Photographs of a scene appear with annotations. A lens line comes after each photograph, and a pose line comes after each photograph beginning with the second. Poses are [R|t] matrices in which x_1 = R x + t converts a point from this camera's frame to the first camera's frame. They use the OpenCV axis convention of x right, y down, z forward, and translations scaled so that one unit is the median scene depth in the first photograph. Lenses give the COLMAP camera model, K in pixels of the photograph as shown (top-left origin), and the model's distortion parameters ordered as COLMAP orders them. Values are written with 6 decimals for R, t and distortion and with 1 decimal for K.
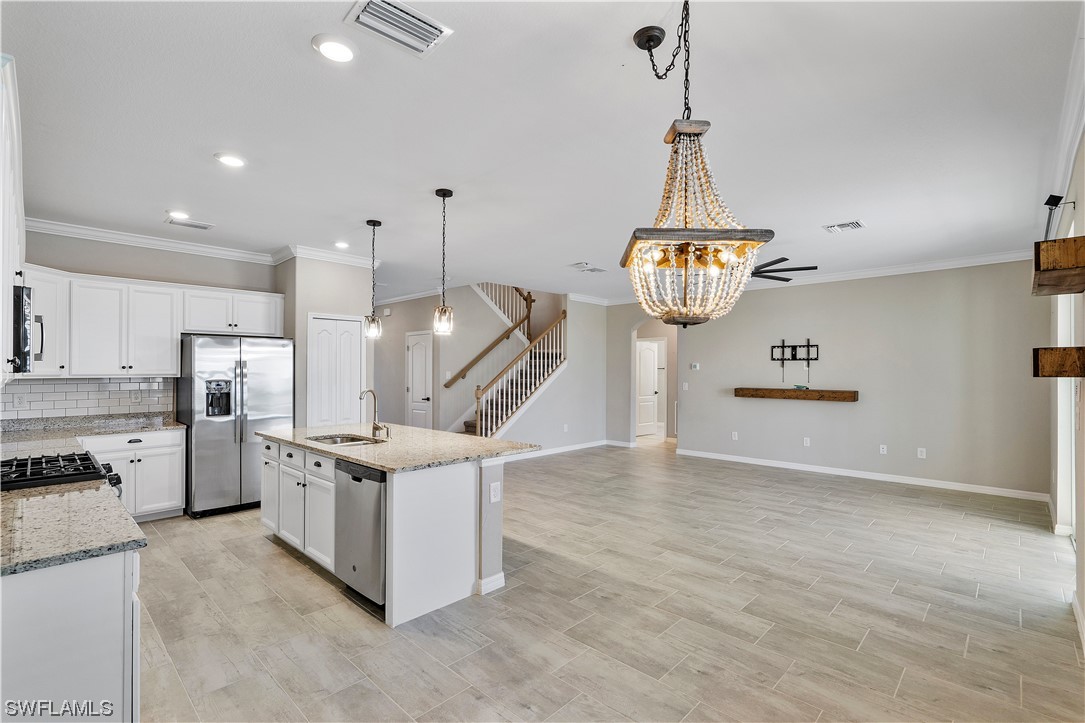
lens RADIAL K [[493.1, 0, 549.3], [0, 493.1, 366.3], [0, 0, 1]] dist [-0.001089, 0.001100]
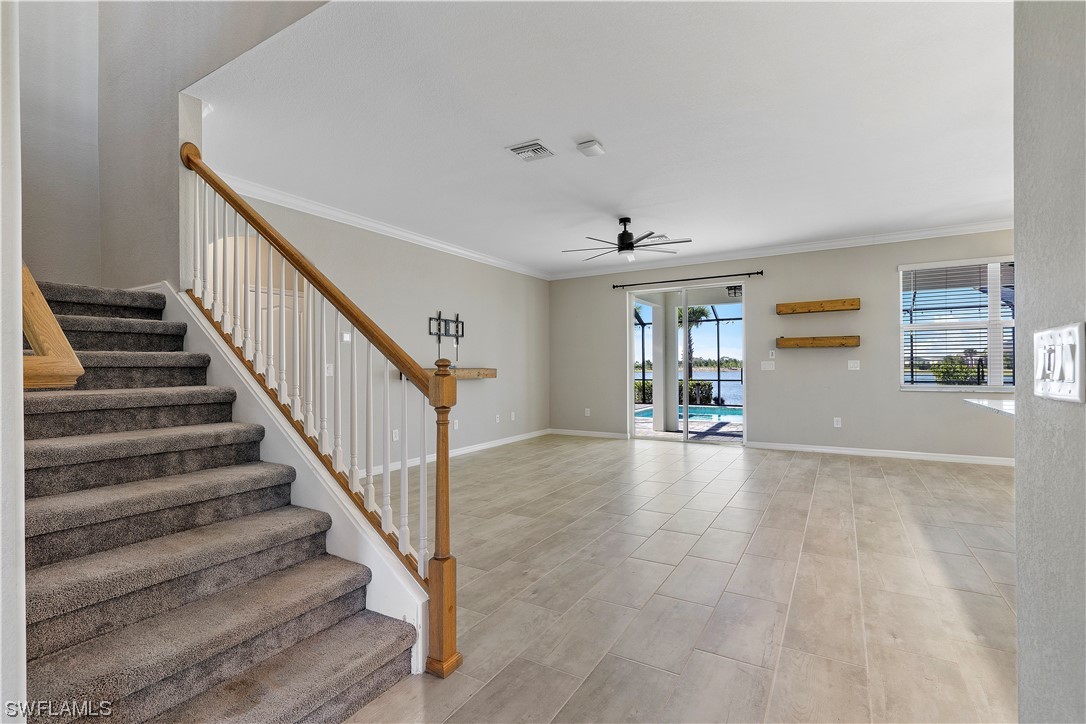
lens RADIAL K [[493.6, 0, 545.5], [0, 493.6, 367.2], [0, 0, 1]] dist [-0.001089, 0.001100]
pose [[-0.215760, -0.003976, 0.976438, -0.963055], [-0.005068, 0.999983, 0.002952, 0.093533], [-0.976433, -0.004312, -0.215777, 2.330740]]
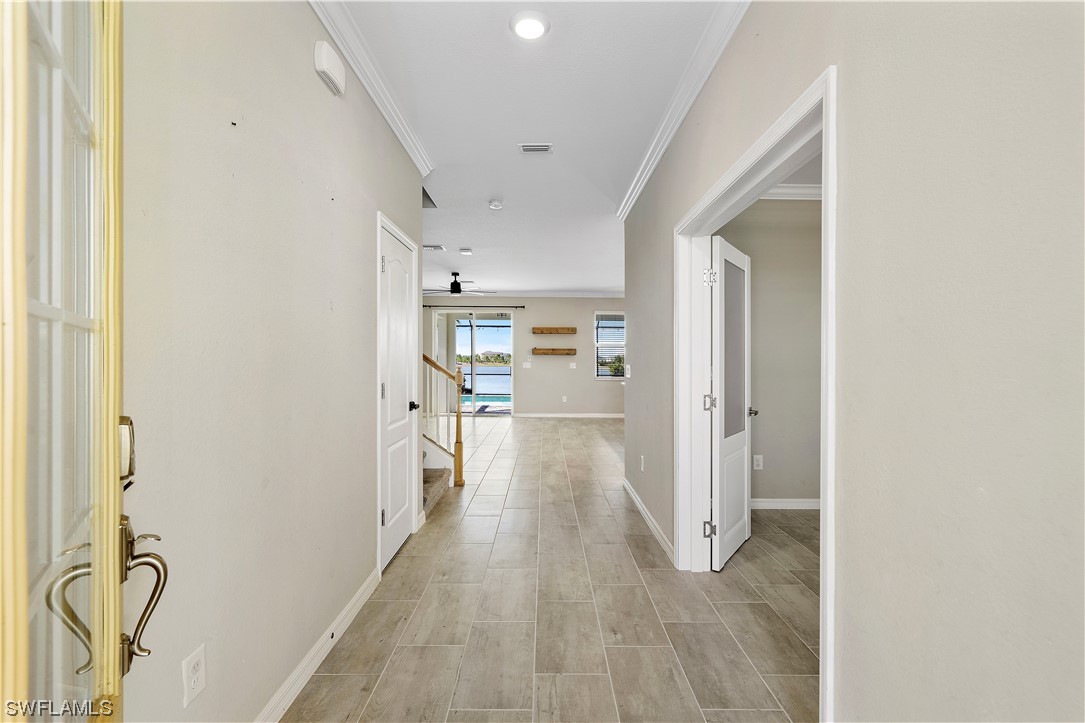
lens RADIAL K [[493.1, 0, 530.7], [0, 493.1, 361.7], [0, 0, 1]] dist [-0.001089, 0.001100]
pose [[-0.663820, -0.005571, 0.747872, -1.657055], [-0.011772, 0.999926, -0.003000, 0.073718], [-0.747800, -0.010795, -0.663836, 3.182250]]
